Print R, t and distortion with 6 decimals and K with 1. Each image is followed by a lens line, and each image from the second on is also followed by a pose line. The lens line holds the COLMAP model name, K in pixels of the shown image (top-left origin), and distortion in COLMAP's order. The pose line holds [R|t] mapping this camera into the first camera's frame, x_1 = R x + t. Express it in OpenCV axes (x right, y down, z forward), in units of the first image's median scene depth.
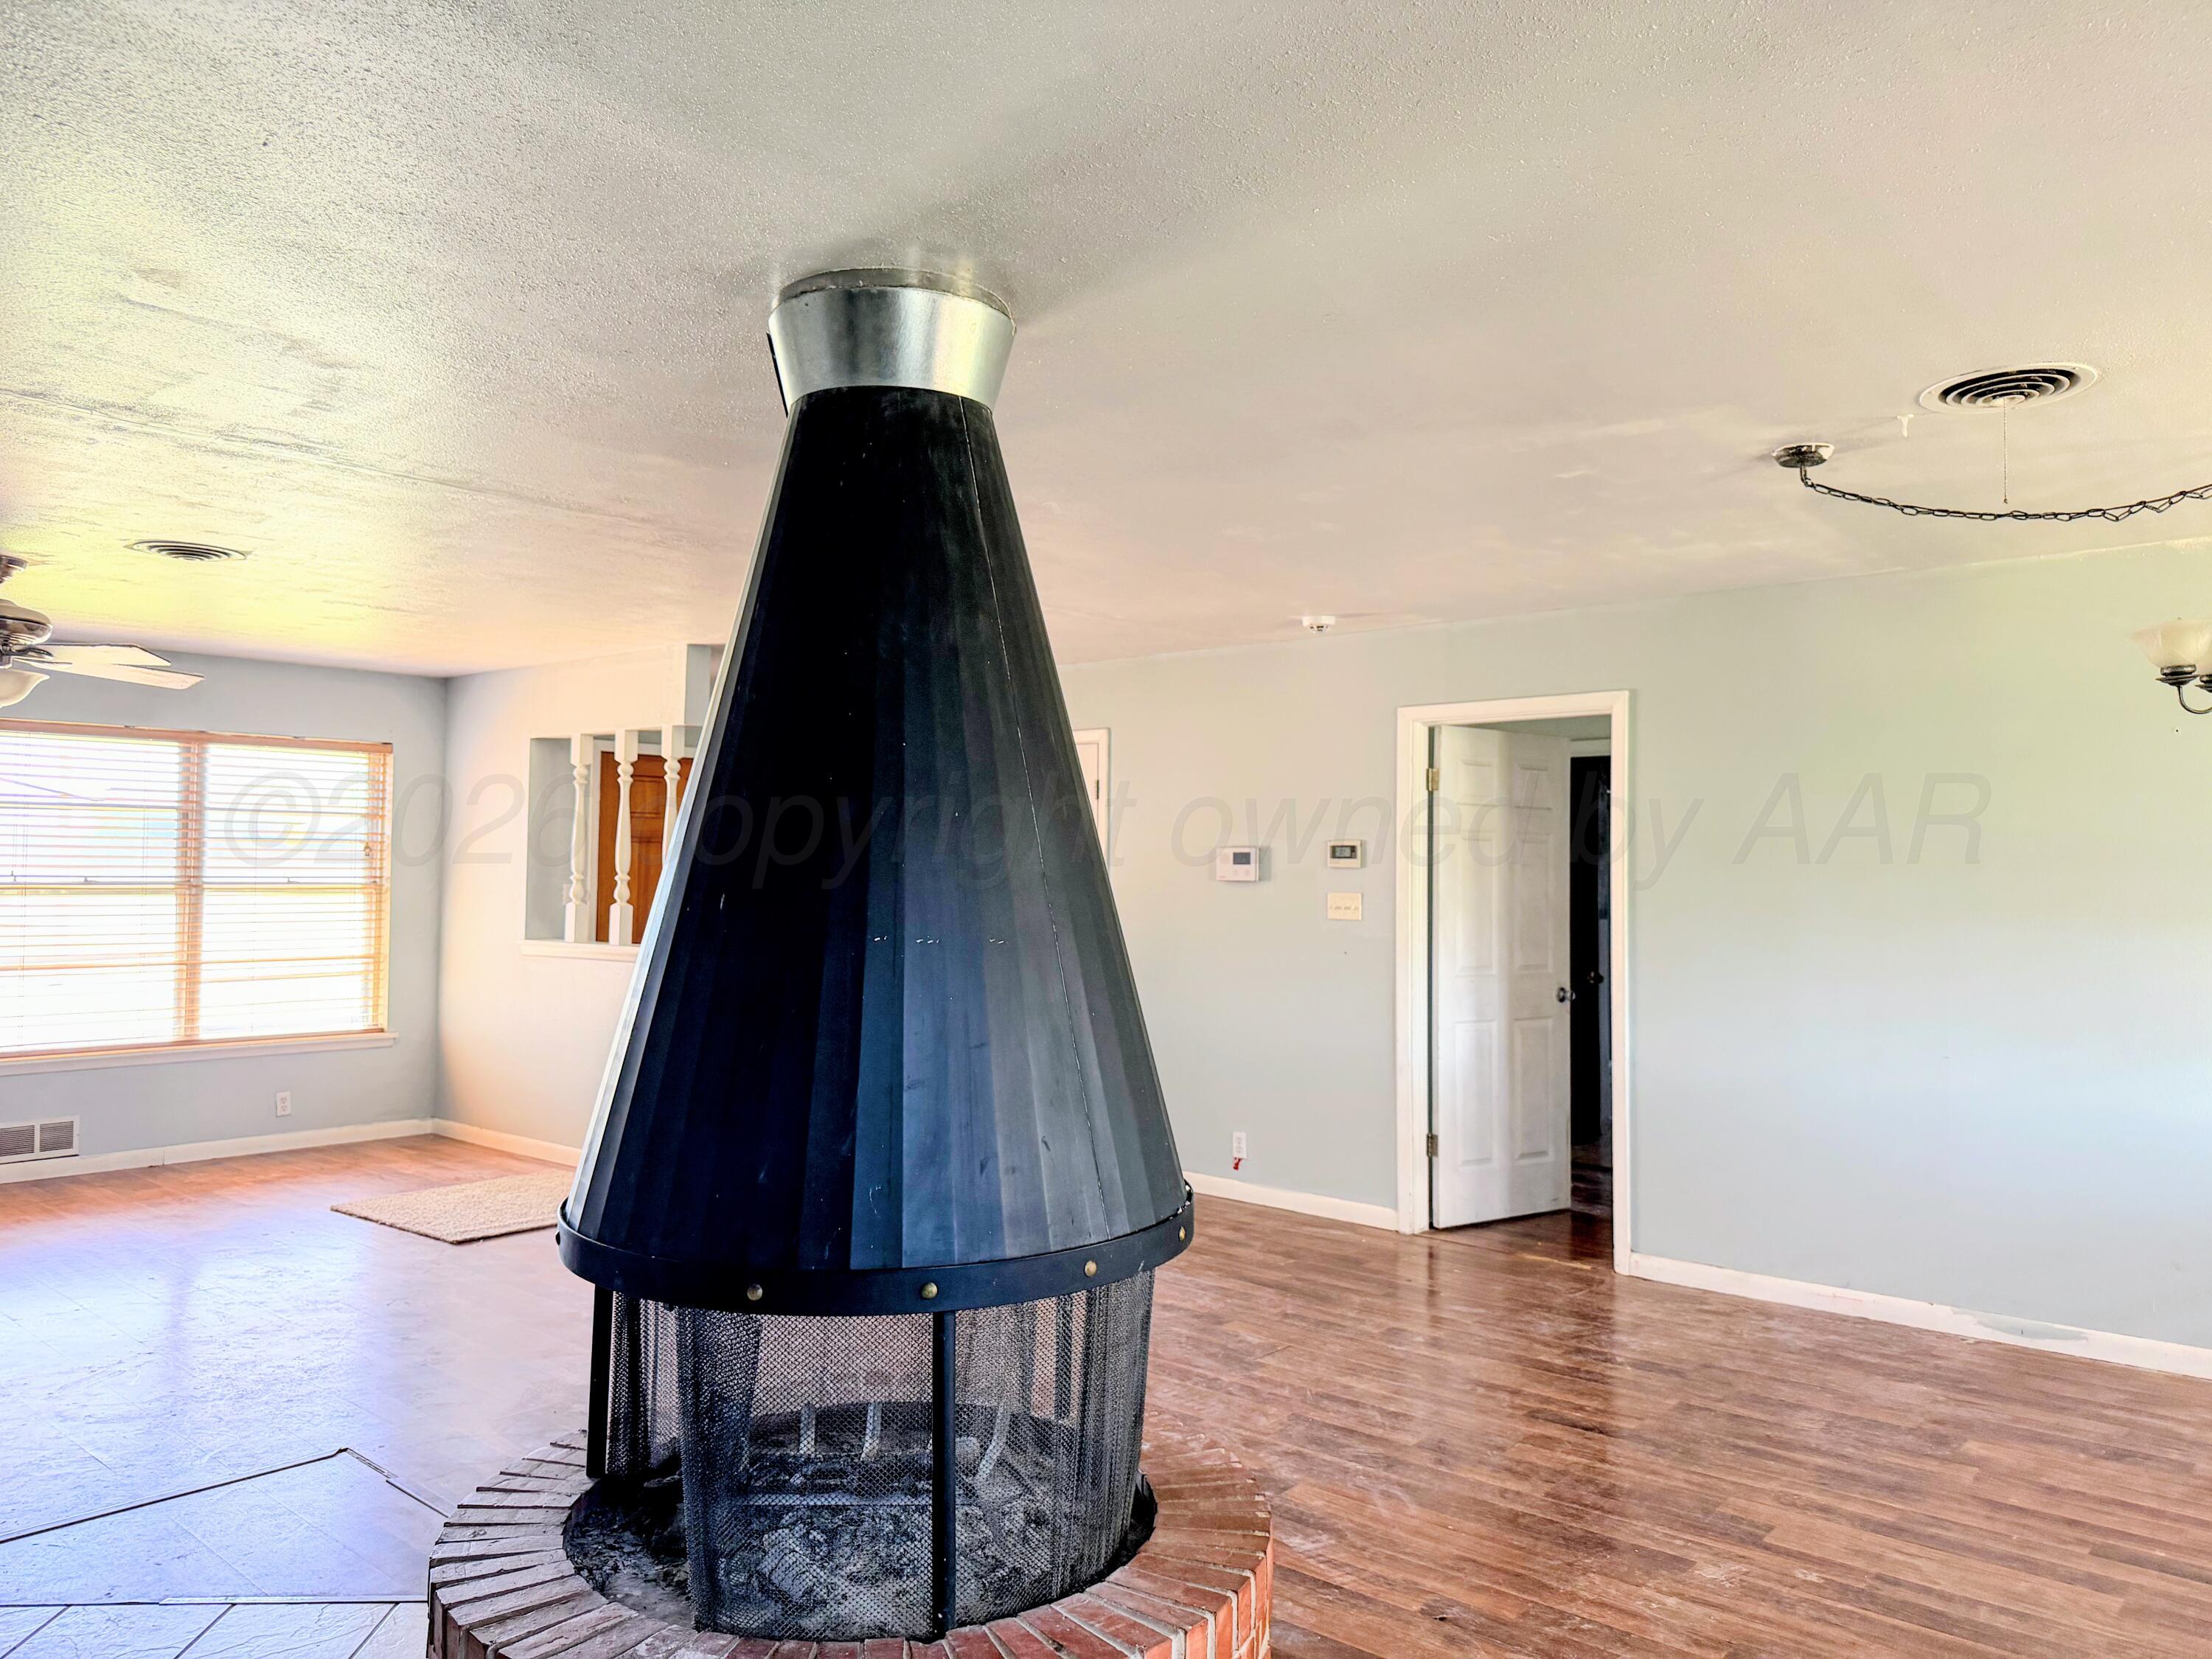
lens RADIAL K [[1662.2, 0, 1113.7], [0, 1662.2, 817.4], [0, 0, 1]] dist [0.014424, 0.003840]
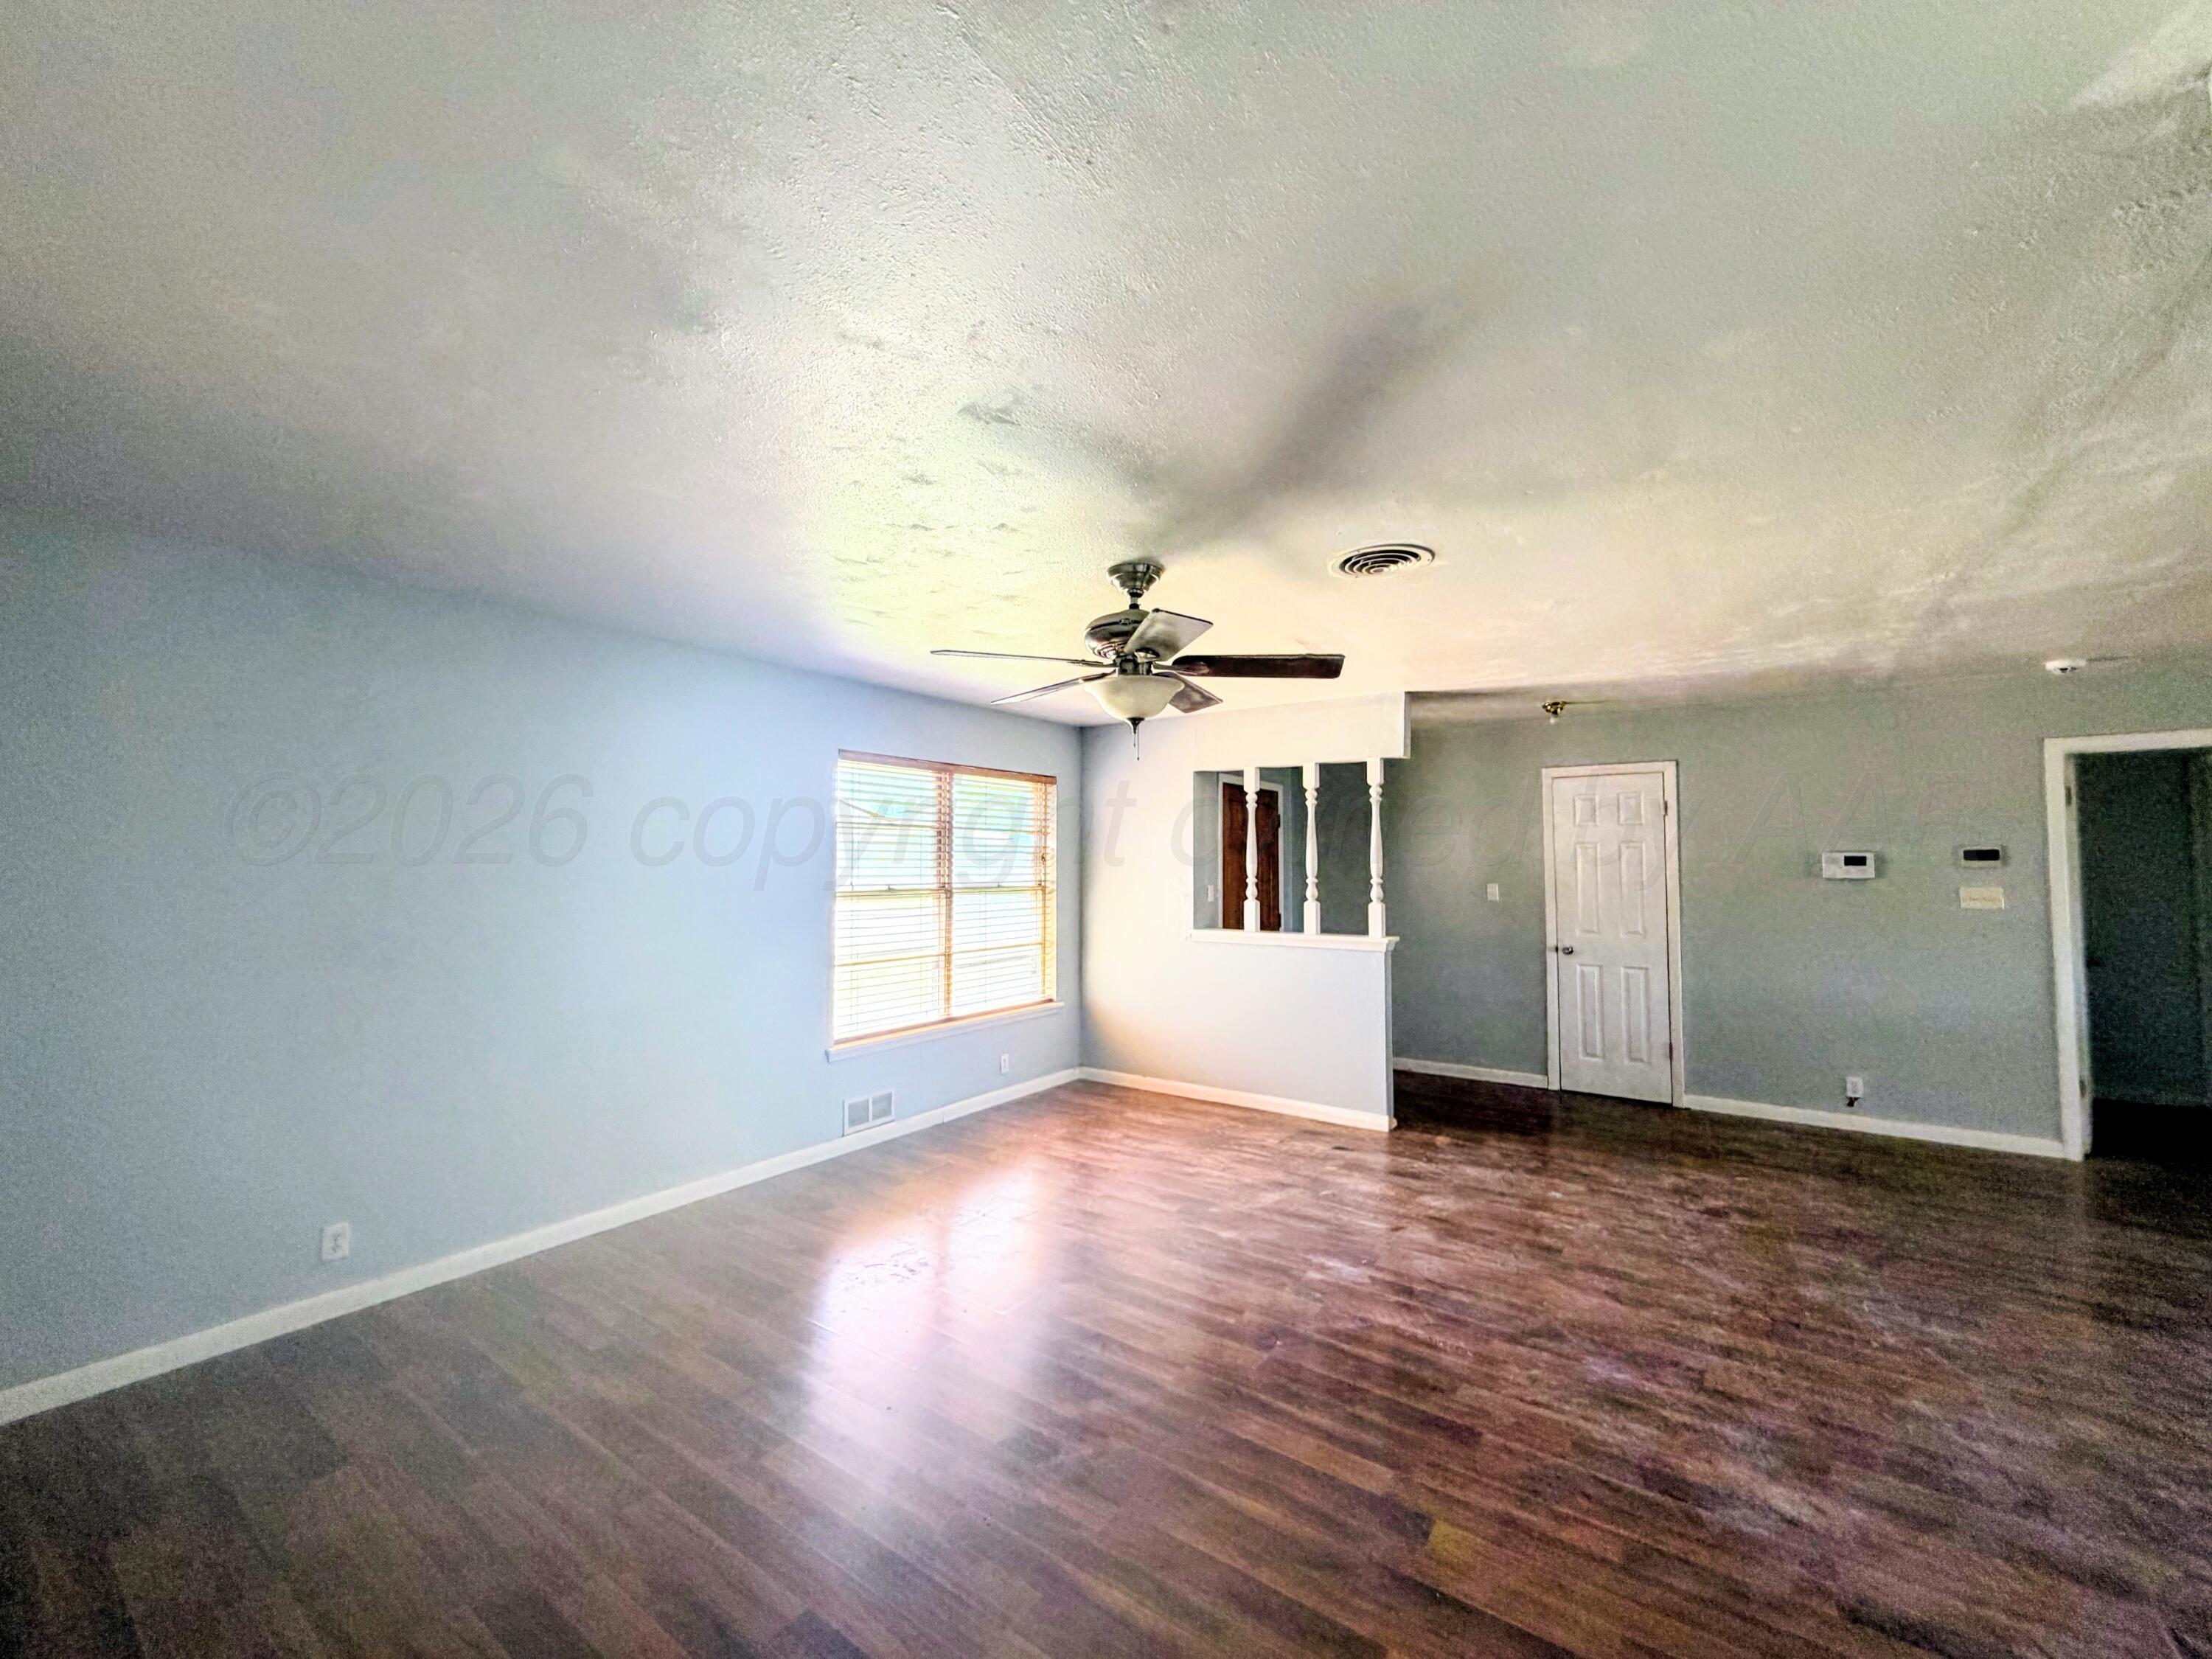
lens RADIAL K [[877.1, 0, 1097.1], [0, 877.1, 838.7], [0, 0, 1]] dist [0.000203, -0.000762]
pose [[0.995058, -0.004937, 0.099176, -0.506380], [0.005391, 0.999976, -0.004315, 0.006664], [-0.099152, 0.004828, 0.995061, 0.349923]]
